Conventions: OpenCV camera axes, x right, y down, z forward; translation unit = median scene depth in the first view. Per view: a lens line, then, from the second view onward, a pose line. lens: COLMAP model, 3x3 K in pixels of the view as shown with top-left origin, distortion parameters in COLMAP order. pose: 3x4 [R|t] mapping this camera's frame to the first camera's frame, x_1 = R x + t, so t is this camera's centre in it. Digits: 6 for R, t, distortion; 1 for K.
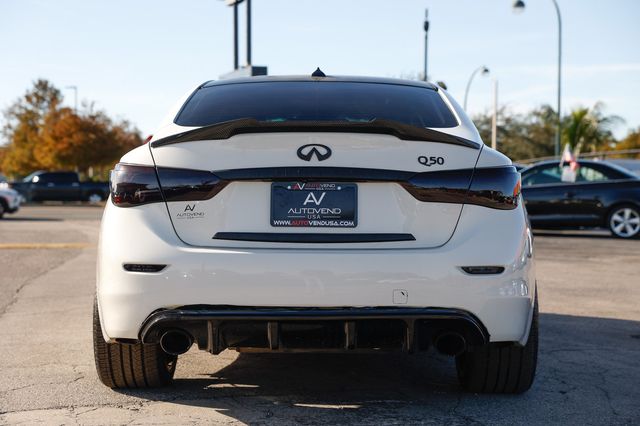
lens RADIAL K [[1123.3, 0, 320.0], [0, 1123.3, 213.0], [0, 0, 1]] dist [0.221002, 0.002532]
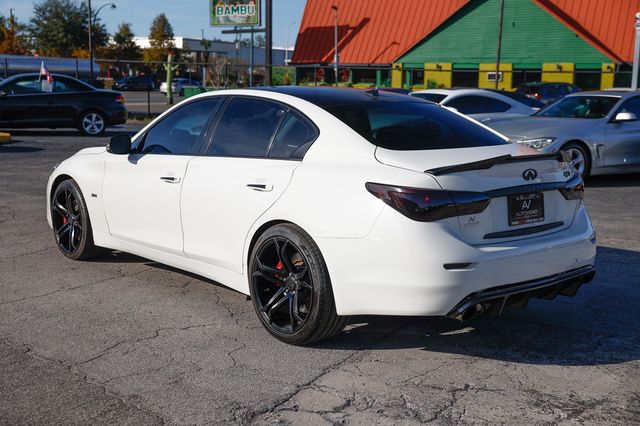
lens RADIAL K [[847.0, 0, 320.0], [0, 847.0, 213.0], [0, 0, 1]] dist [0.108390, 0.004233]
pose [[0.742799, -0.099545, 0.662073, -0.953864], [0.000116, 0.988904, 0.148555, -0.169121], [-0.669514, -0.110270, 0.734569, 0.341760]]
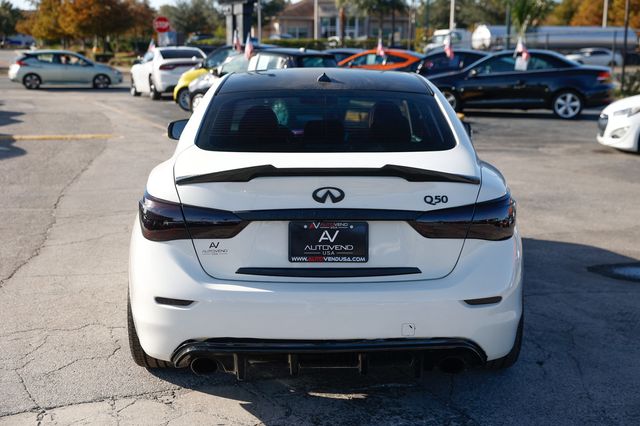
lens RADIAL K [[931.3, 0, 320.0], [0, 931.3, 213.0], [0, 0, 1]] dist [0.132600, -0.023947]
pose [[0.999799, -0.010313, 0.017208, -0.028369], [0.007449, 0.987268, 0.158890, -0.175918], [-0.018627, -0.158730, 0.987146, 0.113536]]
